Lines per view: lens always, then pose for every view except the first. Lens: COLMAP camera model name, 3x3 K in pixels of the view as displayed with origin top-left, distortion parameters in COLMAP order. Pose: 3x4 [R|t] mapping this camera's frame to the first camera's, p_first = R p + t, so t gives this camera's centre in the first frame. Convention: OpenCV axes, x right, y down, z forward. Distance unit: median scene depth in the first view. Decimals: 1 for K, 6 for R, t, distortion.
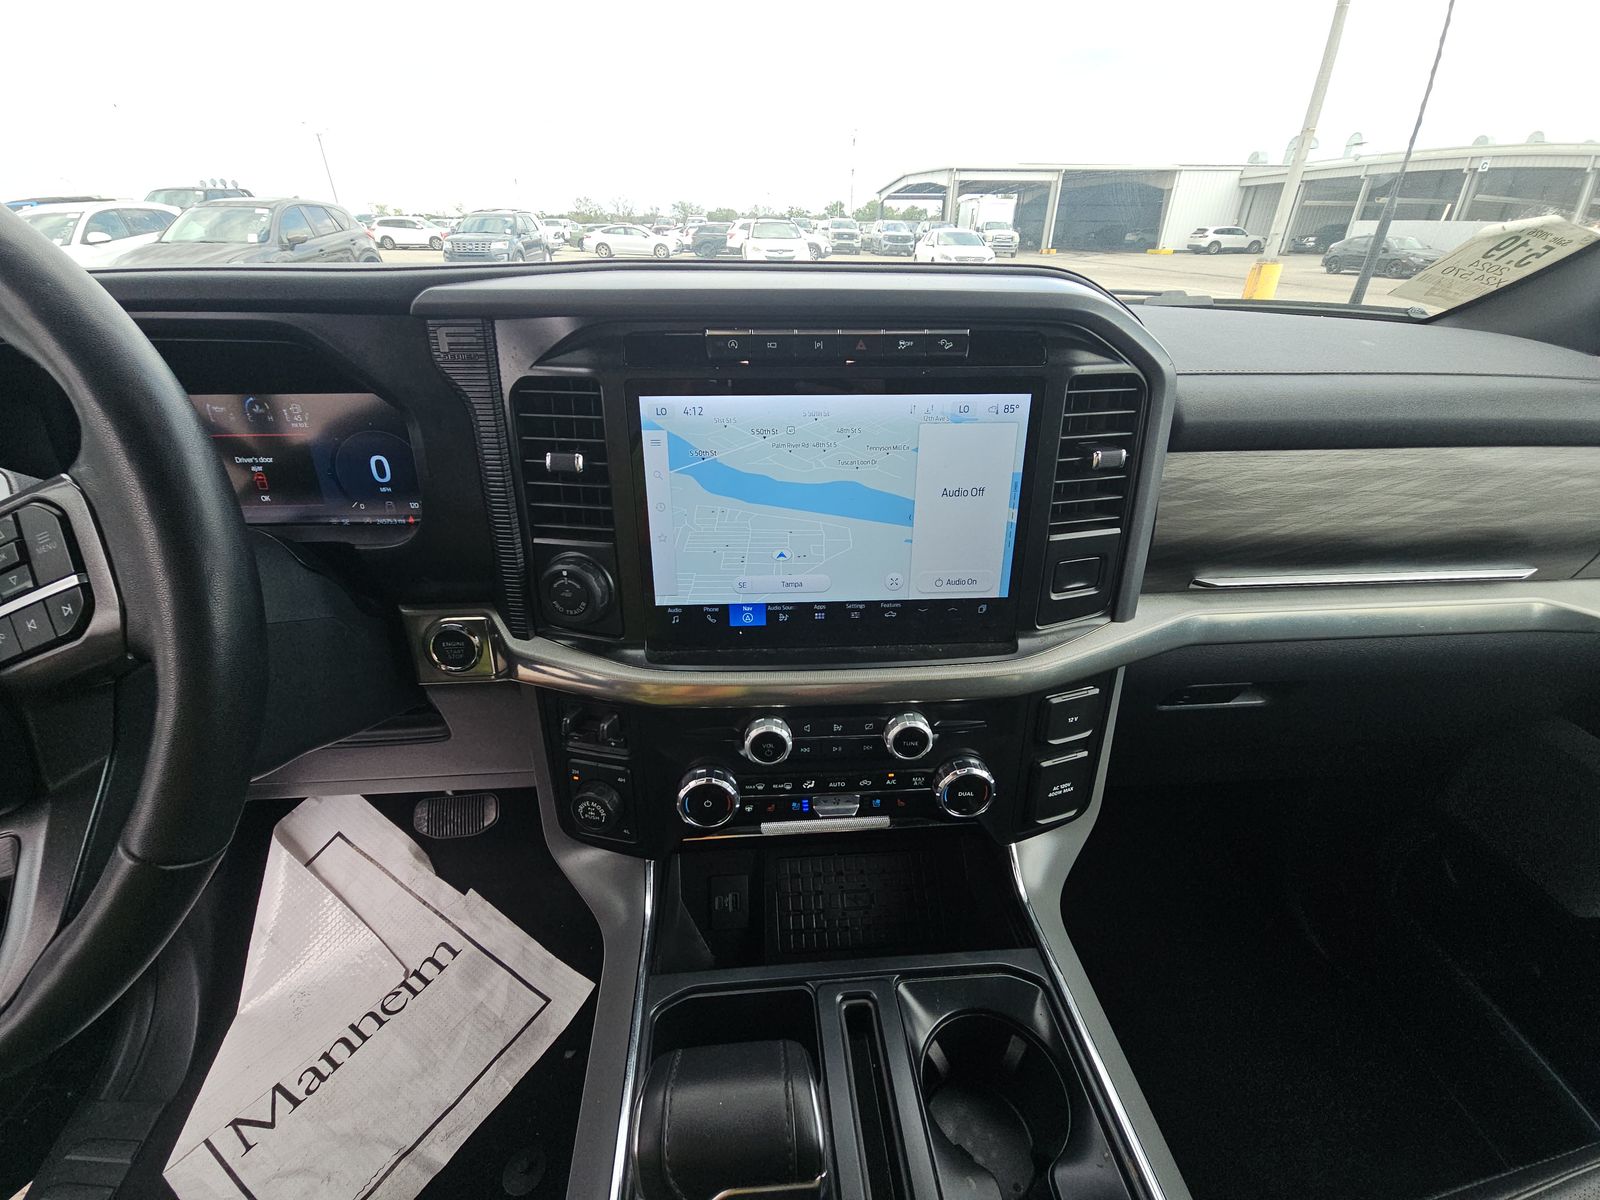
lens RADIAL K [[654.5, 0, 800.0], [0, 654.5, 600.0], [0, 0, 1]] dist [0.016362, -0.013668]
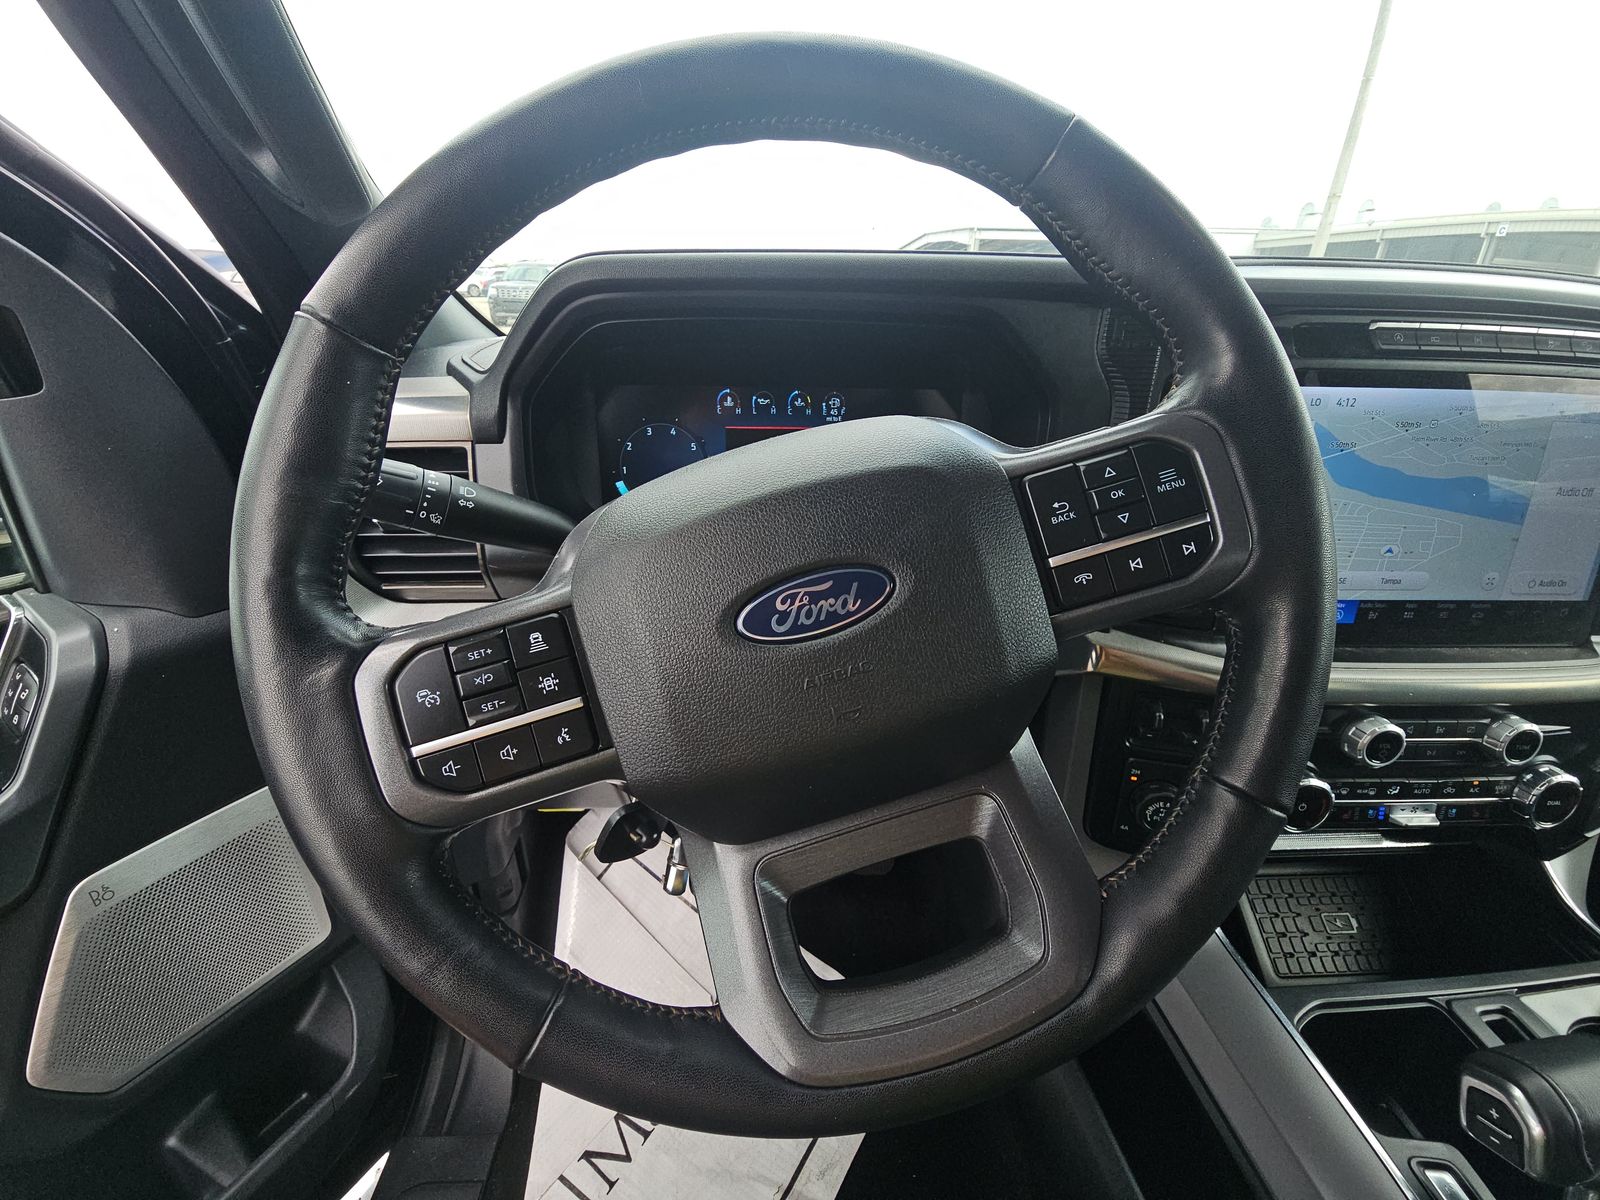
lens RADIAL K [[661.0, 0, 791.3], [0, 661.0, 597.2], [0, 0, 1]] dist [0.000819, -0.005517]
pose [[0.999591, 0.022557, -0.017558, -0.586850], [-0.023733, 0.997271, -0.069915, 0.059374], [0.015933, 0.070304, 0.997398, -0.000038]]
